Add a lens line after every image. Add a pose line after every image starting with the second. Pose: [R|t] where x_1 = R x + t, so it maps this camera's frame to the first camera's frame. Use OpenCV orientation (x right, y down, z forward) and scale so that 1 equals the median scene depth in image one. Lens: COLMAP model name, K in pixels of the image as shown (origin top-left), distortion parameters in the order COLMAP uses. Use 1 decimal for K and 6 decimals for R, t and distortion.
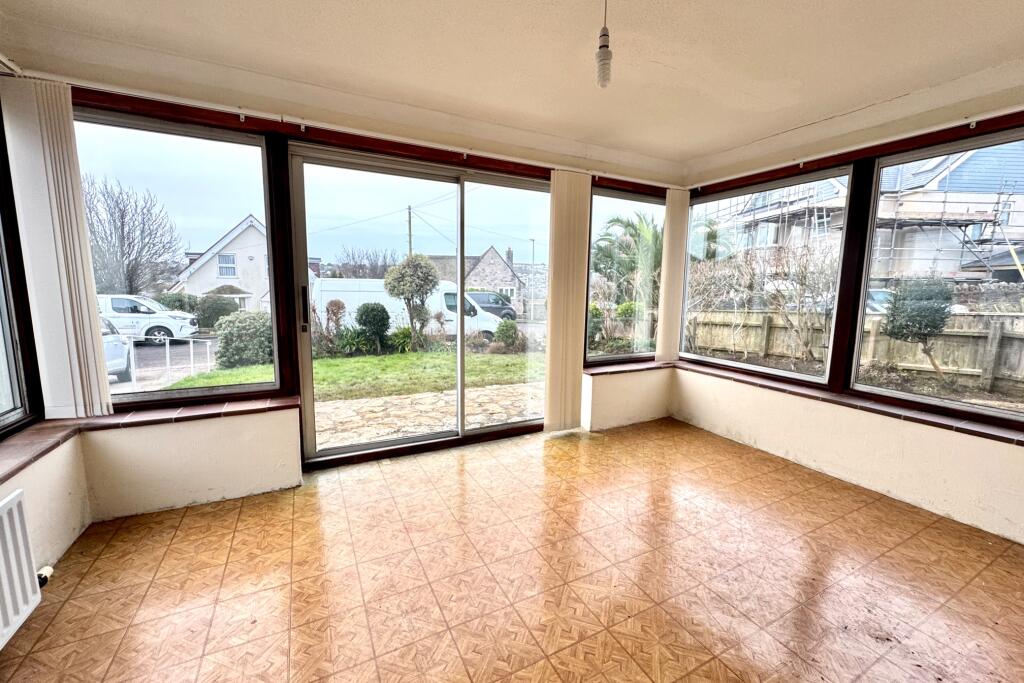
lens RADIAL K [[412.6, 0, 512.0], [0, 412.6, 341.5], [0, 0, 1]] dist [-0.001199, -0.000344]
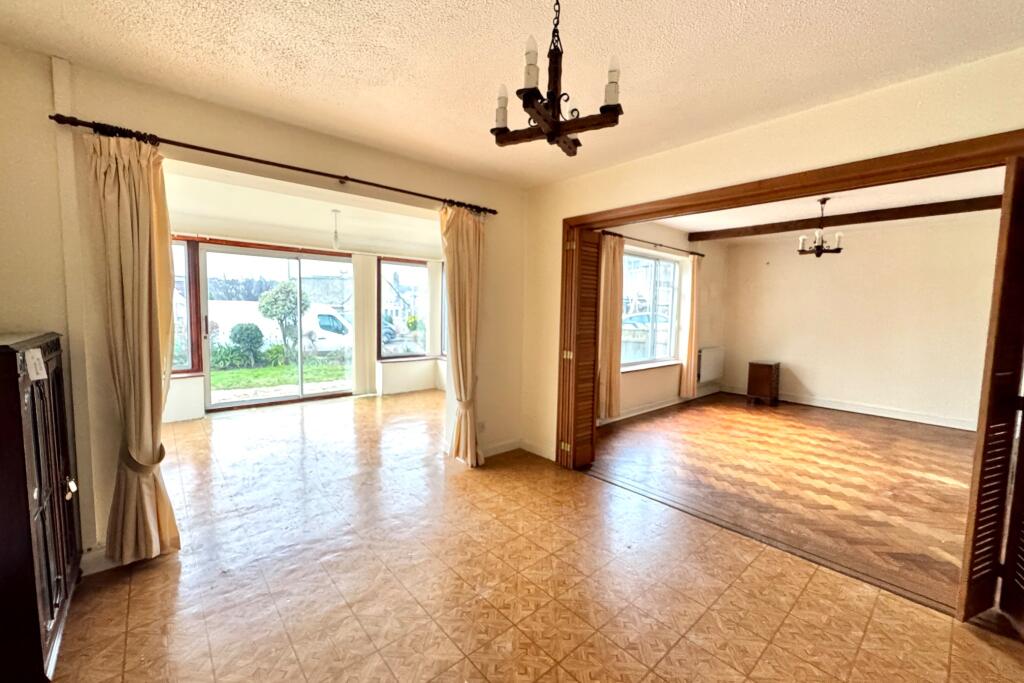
lens RADIAL K [[412.6, 0, 512.0], [0, 412.6, 341.5], [0, 0, 1]] dist [-0.001199, -0.000344]
pose [[0.969803, -0.010231, 0.243676, 0.095286], [0.021910, 0.998735, -0.045267, 0.024829], [-0.242905, 0.049239, 0.968800, -0.279892]]
